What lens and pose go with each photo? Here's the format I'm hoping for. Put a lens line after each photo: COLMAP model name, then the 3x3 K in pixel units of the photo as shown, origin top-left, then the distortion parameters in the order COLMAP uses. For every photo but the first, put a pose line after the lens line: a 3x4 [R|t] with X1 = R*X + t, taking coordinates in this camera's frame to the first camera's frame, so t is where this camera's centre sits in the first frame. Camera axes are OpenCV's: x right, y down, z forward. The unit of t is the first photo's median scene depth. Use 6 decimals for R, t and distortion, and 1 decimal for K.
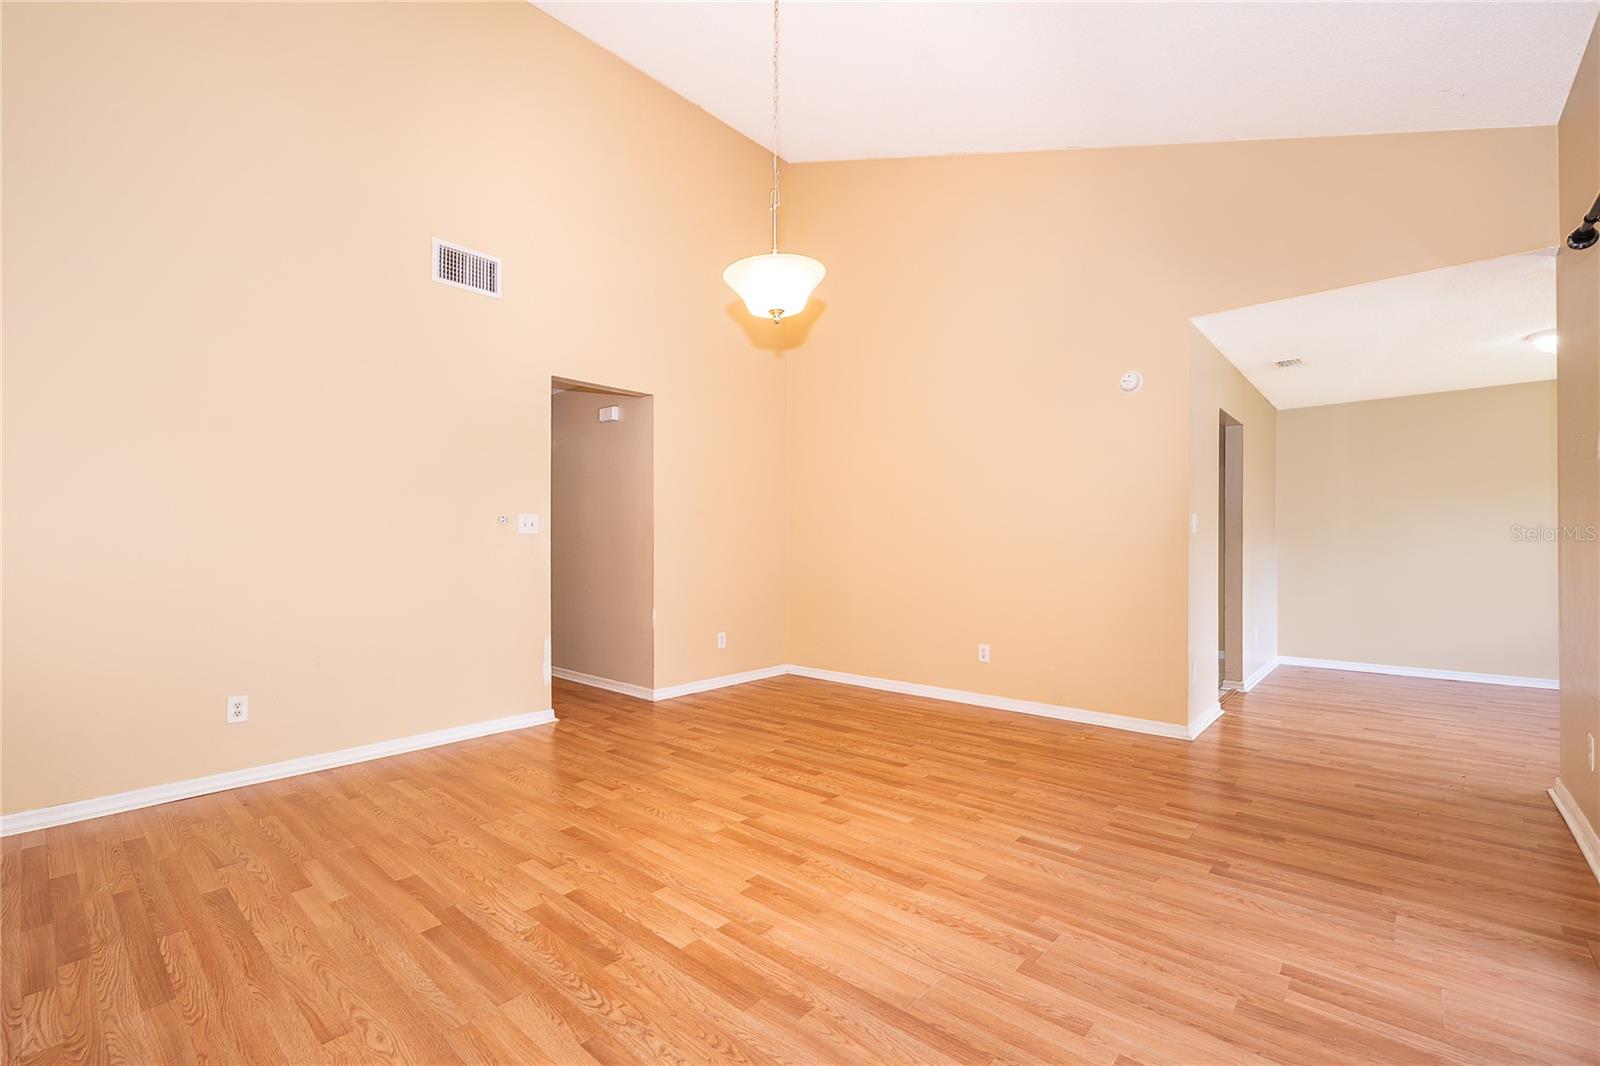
lens RADIAL K [[692.1, 0, 800.0], [0, 692.1, 533.0], [0, 0, 1]] dist [-0.001064, -0.000301]
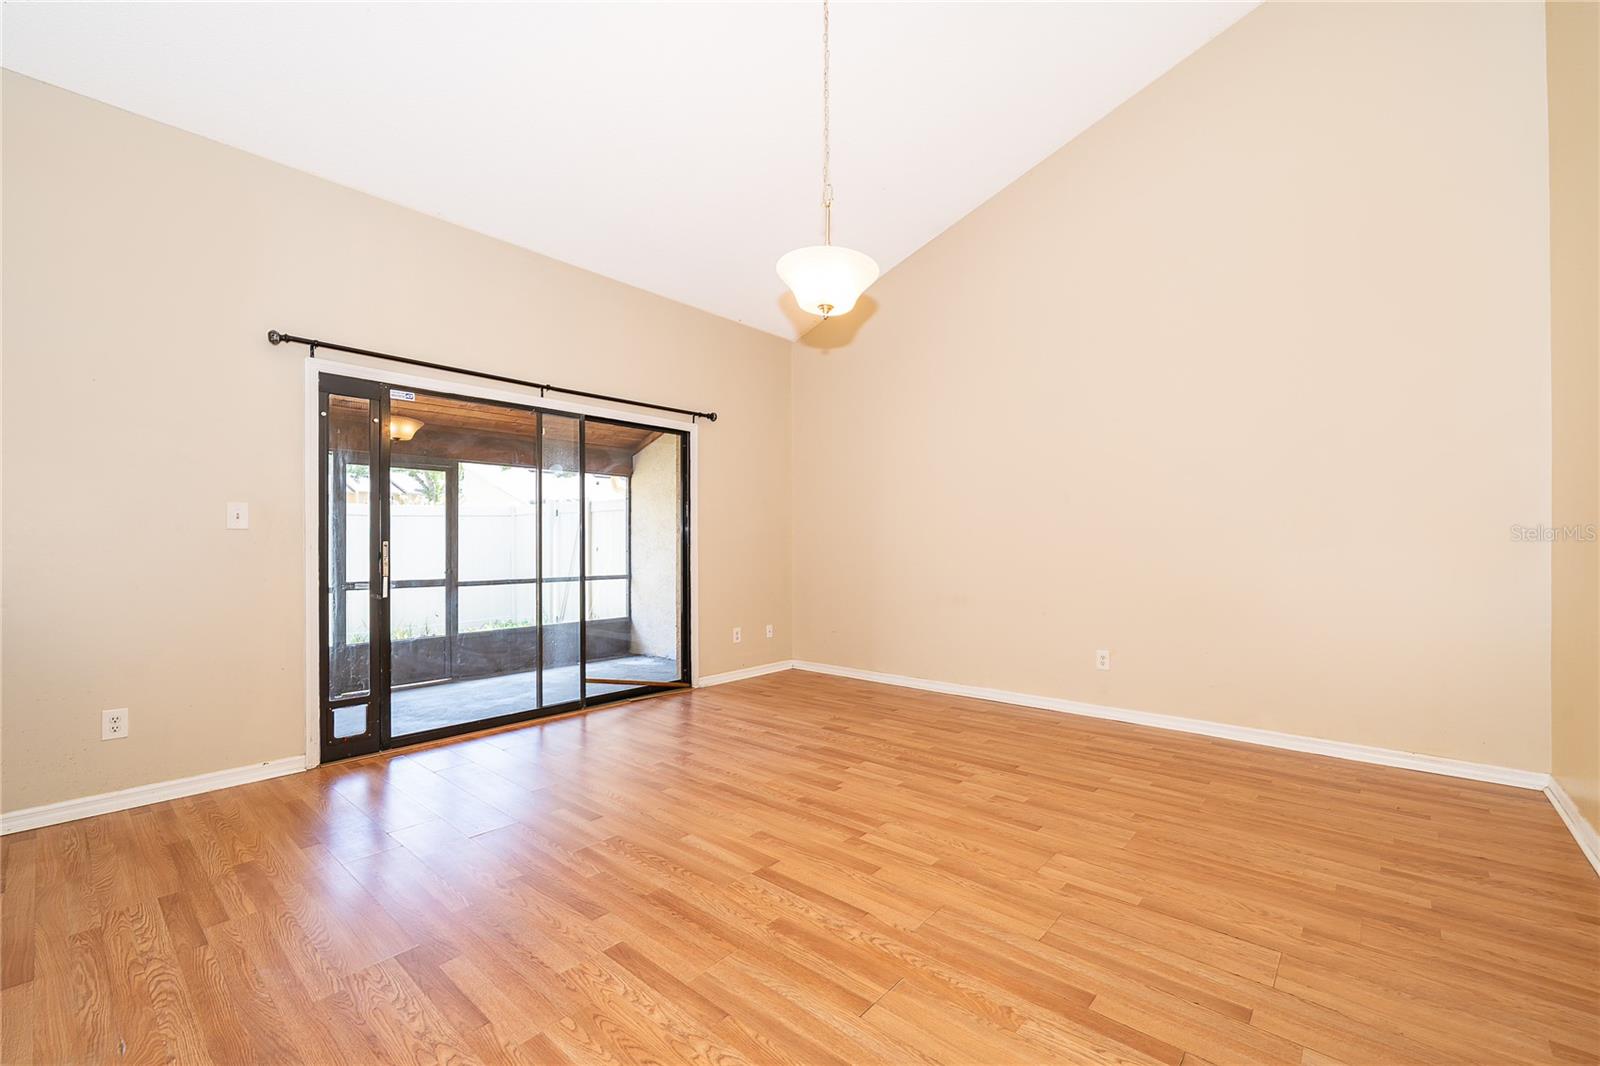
lens RADIAL K [[664.2, 0, 798.9], [0, 664.2, 541.0], [0, 0, 1]] dist [-0.001896, 0.000550]
pose [[-0.999980, 0.001852, -0.006032, 0.011575], [0.001997, 0.999706, -0.024173, 0.035919], [0.005985, -0.024184, -0.999690, 1.893509]]
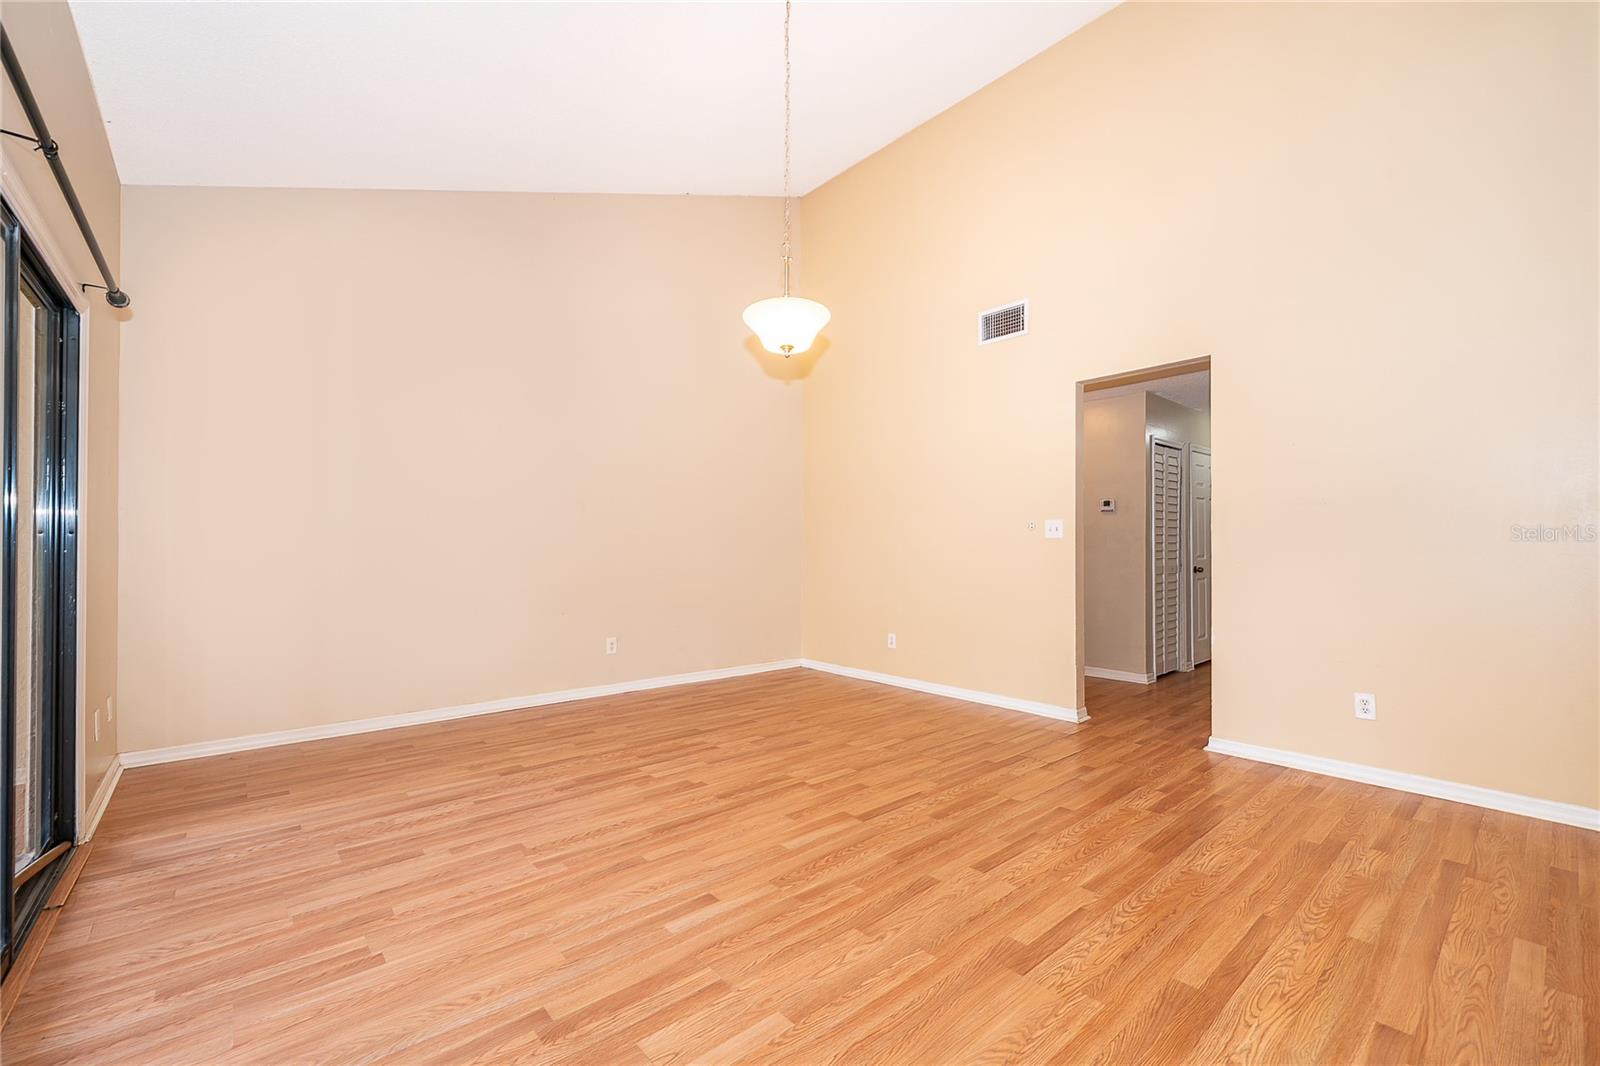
lens RADIAL K [[664.2, 0, 798.9], [0, 664.2, 541.0], [0, 0, 1]] dist [-0.001896, 0.000550]
pose [[-0.135693, -0.010028, -0.990700, 1.033638], [0.016932, 0.999779, -0.012439, 0.017449], [0.990606, -0.018463, -0.135493, 1.135659]]
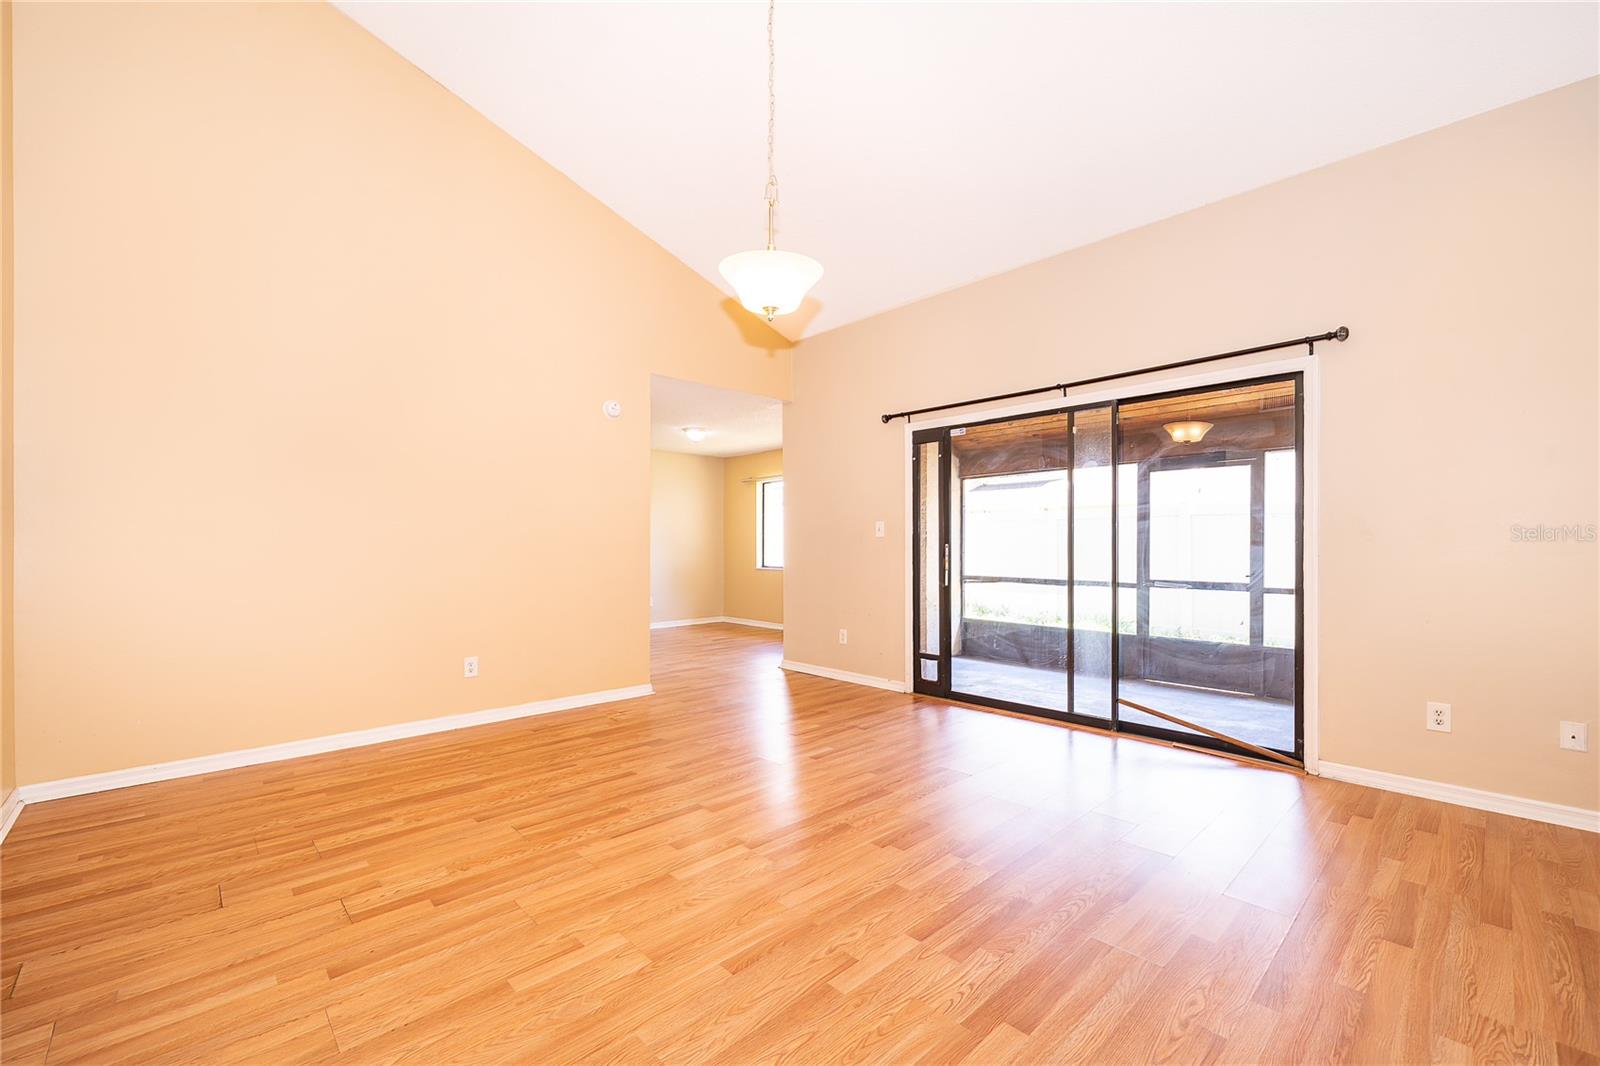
lens RADIAL K [[664.2, 0, 798.9], [0, 664.2, 541.0], [0, 0, 1]] dist [-0.001896, 0.000550]
pose [[0.090407, 0.006789, 0.995882, -0.944525], [-0.016448, 0.999851, -0.005322, 0.012254], [-0.995769, -0.015899, 0.090505, 0.849593]]
